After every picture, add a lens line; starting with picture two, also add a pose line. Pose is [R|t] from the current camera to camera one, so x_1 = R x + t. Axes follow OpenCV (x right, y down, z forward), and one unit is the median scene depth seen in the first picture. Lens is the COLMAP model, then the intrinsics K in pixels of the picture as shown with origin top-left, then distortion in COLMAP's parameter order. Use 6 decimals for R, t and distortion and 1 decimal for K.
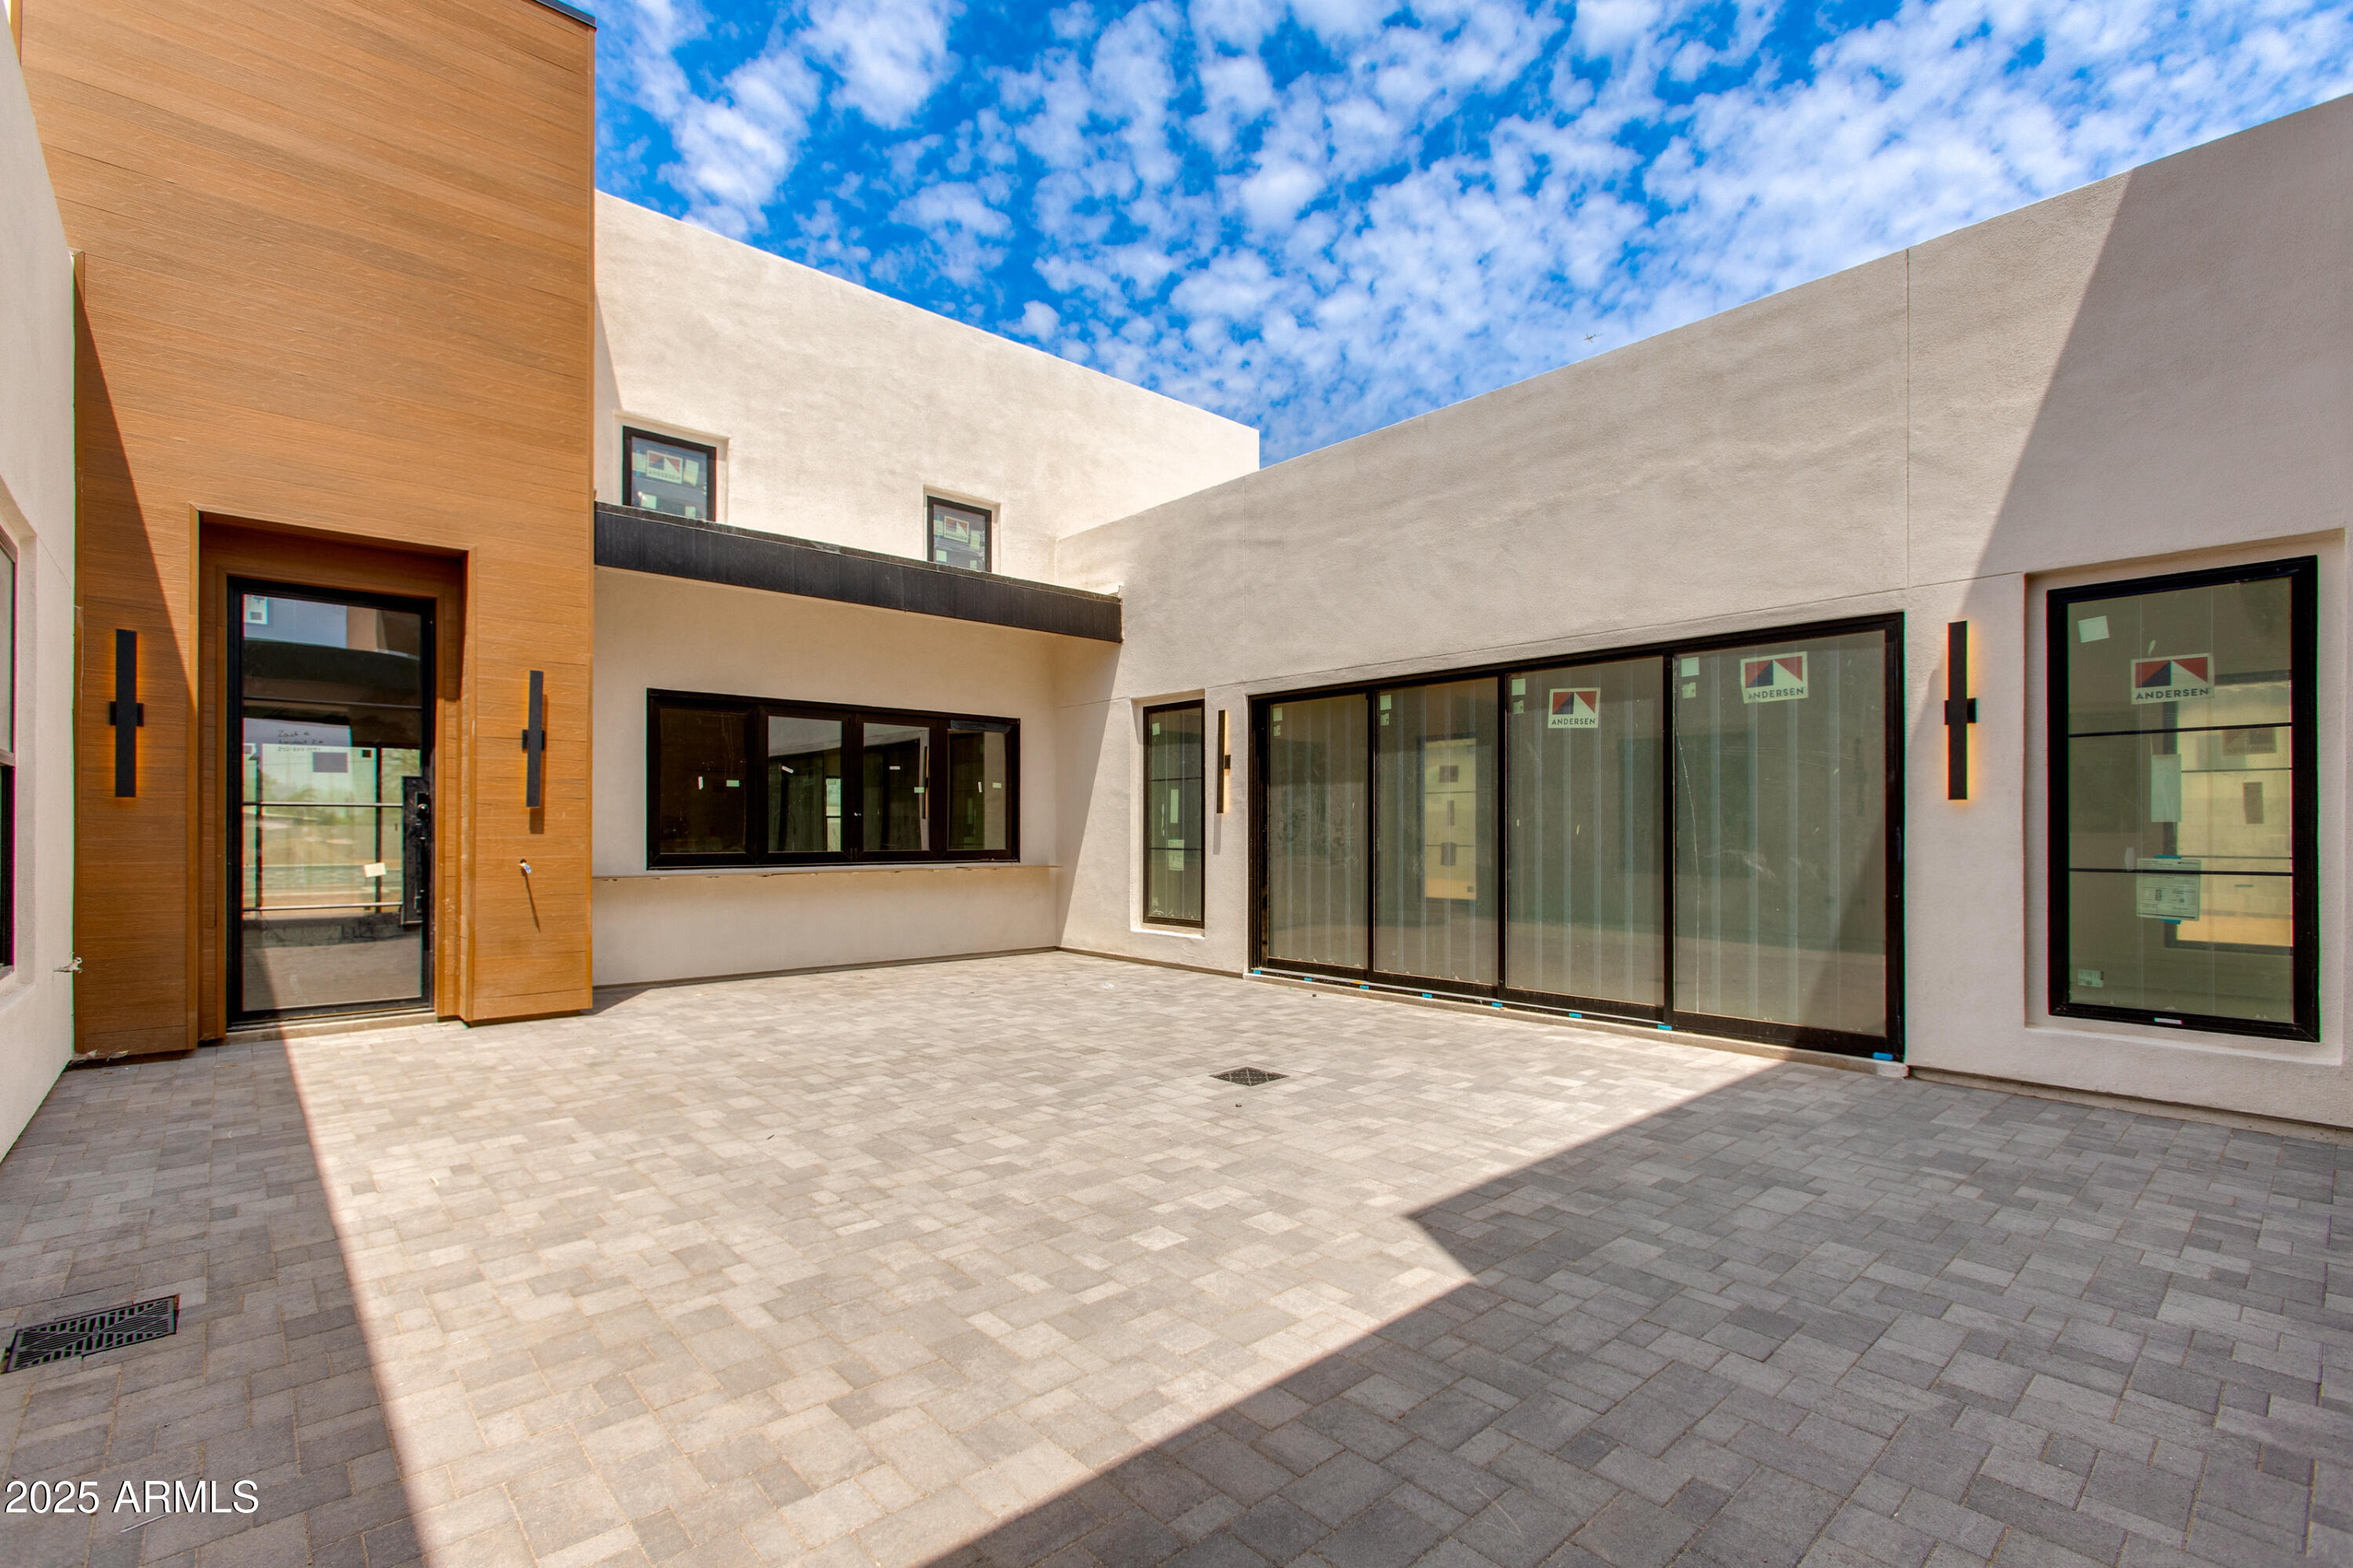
lens RADIAL K [[1065.8, 0, 1175.0], [0, 1065.8, 799.3], [0, 0, 1]] dist [0.002190, 0.000061]
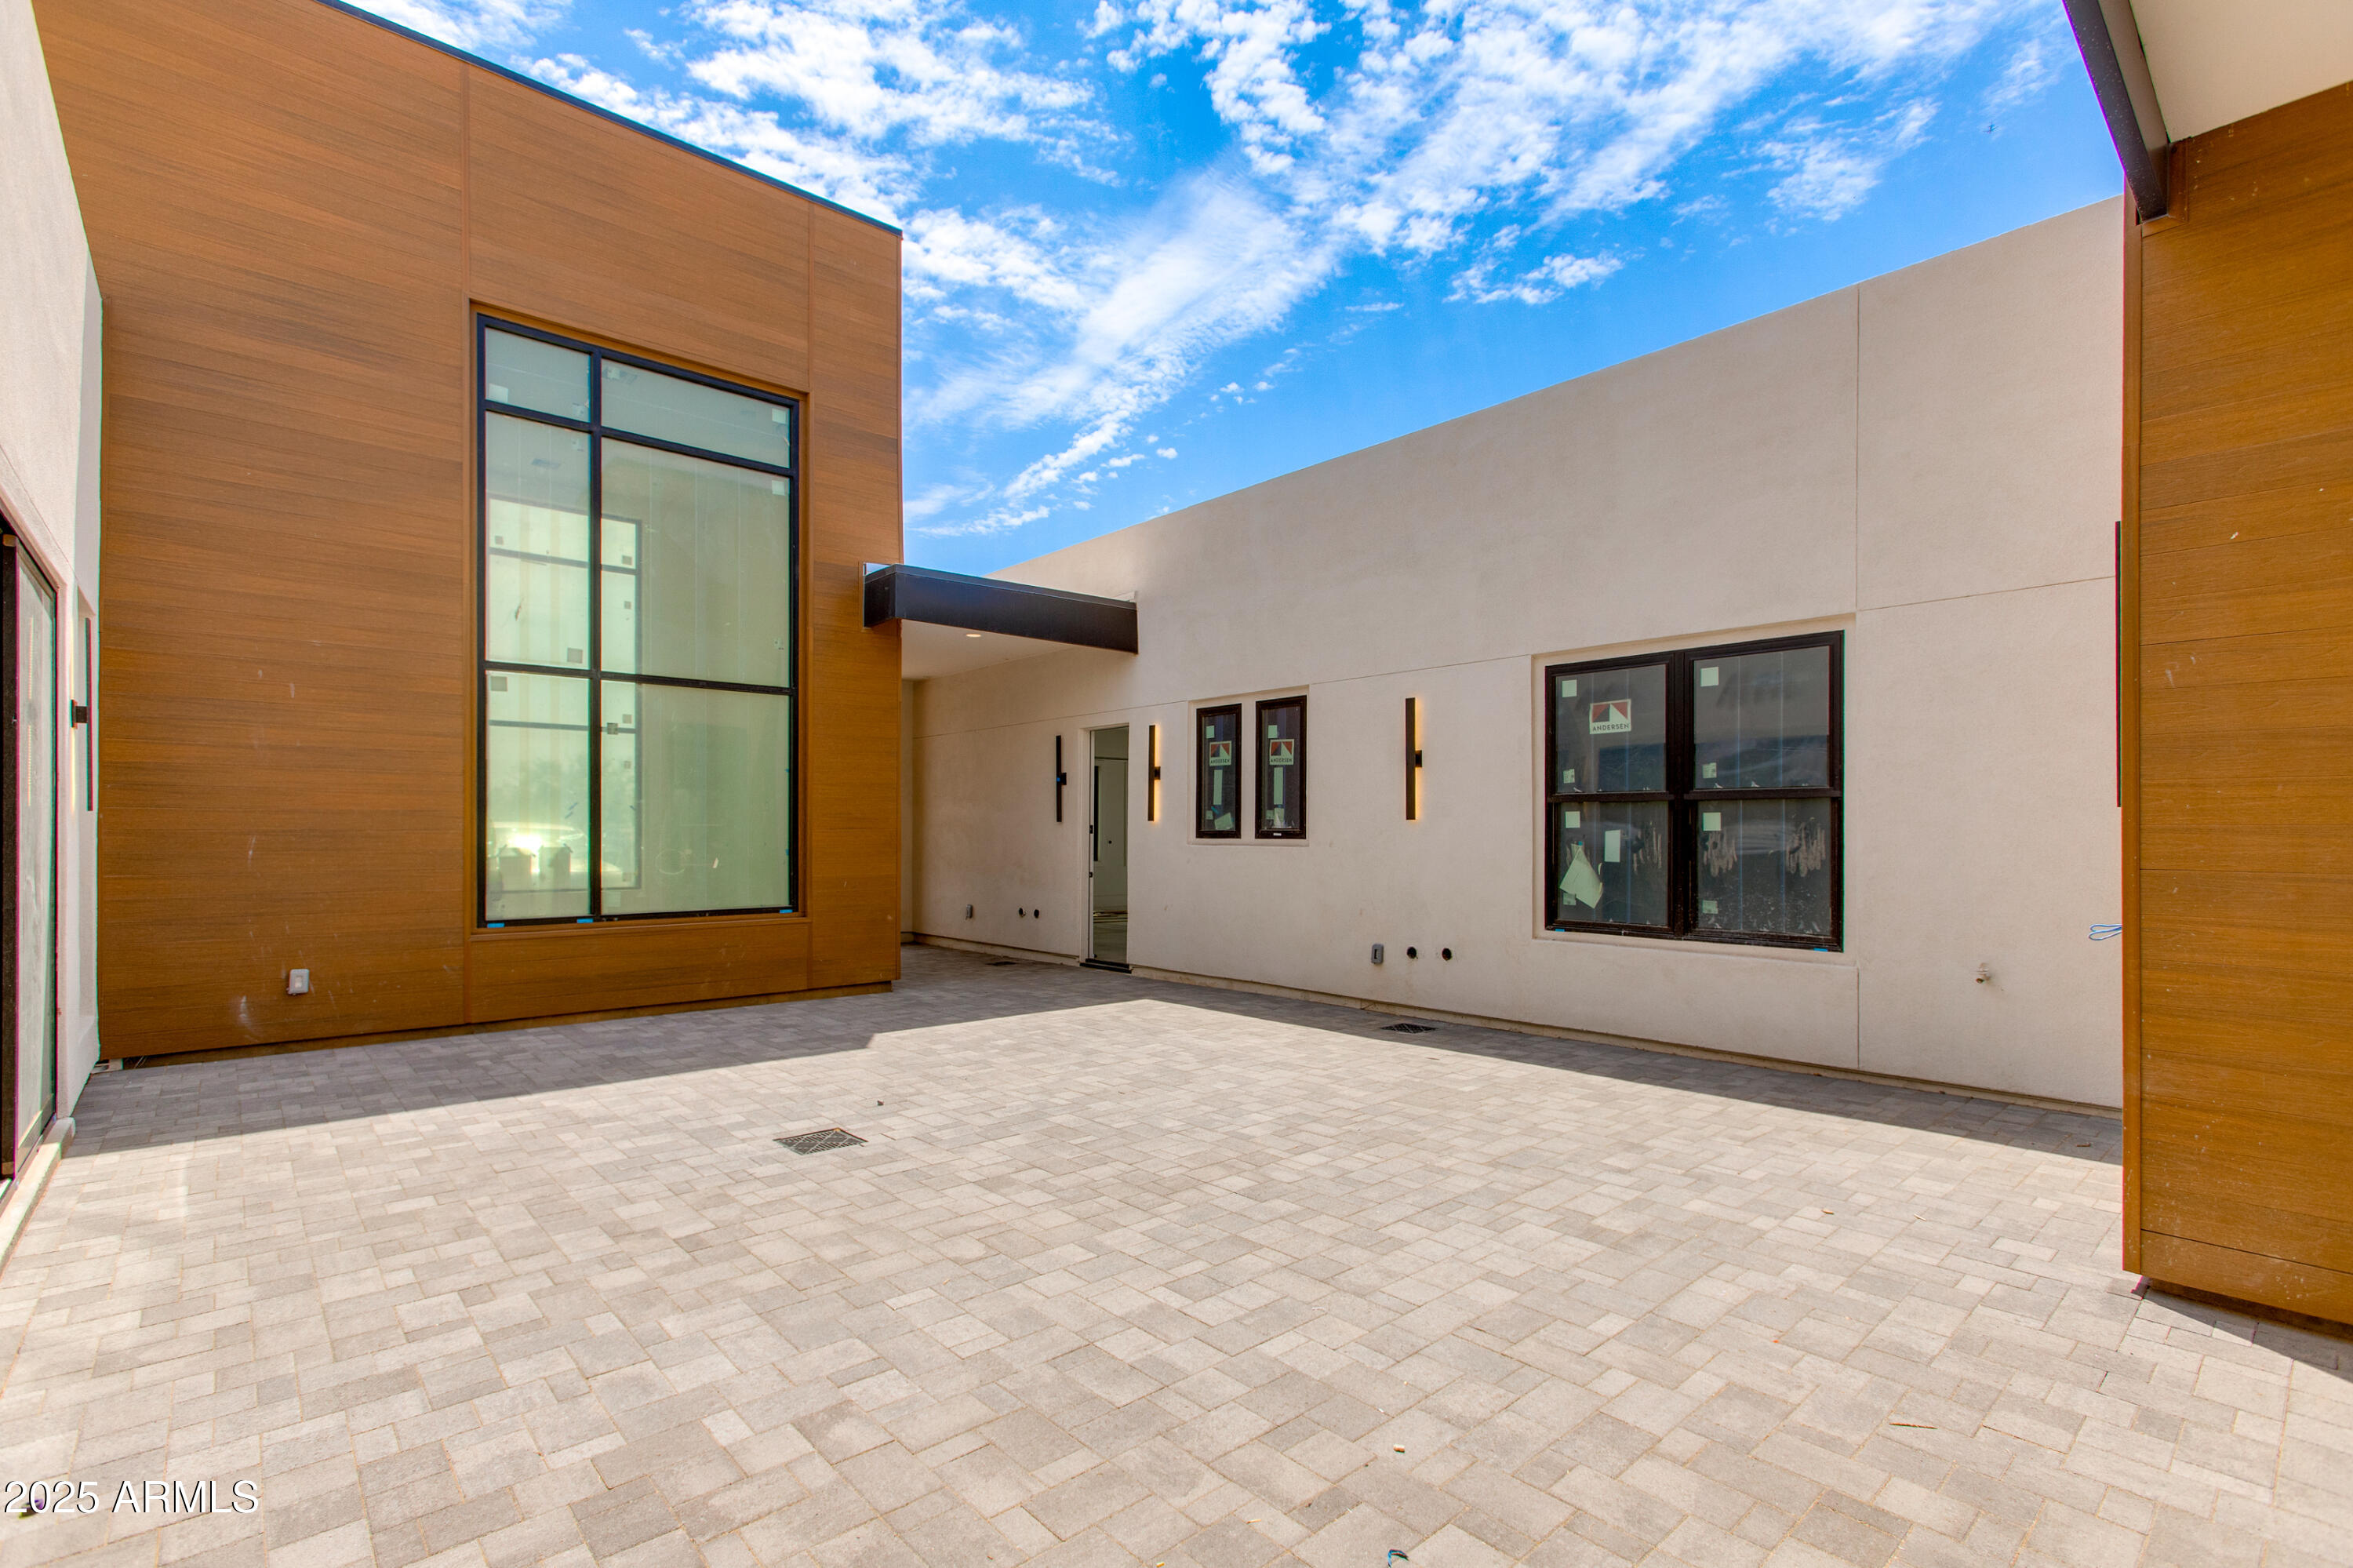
lens RADIAL K [[1065.8, 0, 1173.1], [0, 1065.8, 856.7], [0, 0, 1]] dist [0.002190, 0.000061]
pose [[-0.999983, -0.000668, 0.005787, -0.232909], [-0.000706, 0.999978, -0.006656, 0.044913], [-0.005782, -0.006660, -0.999961, 2.013895]]
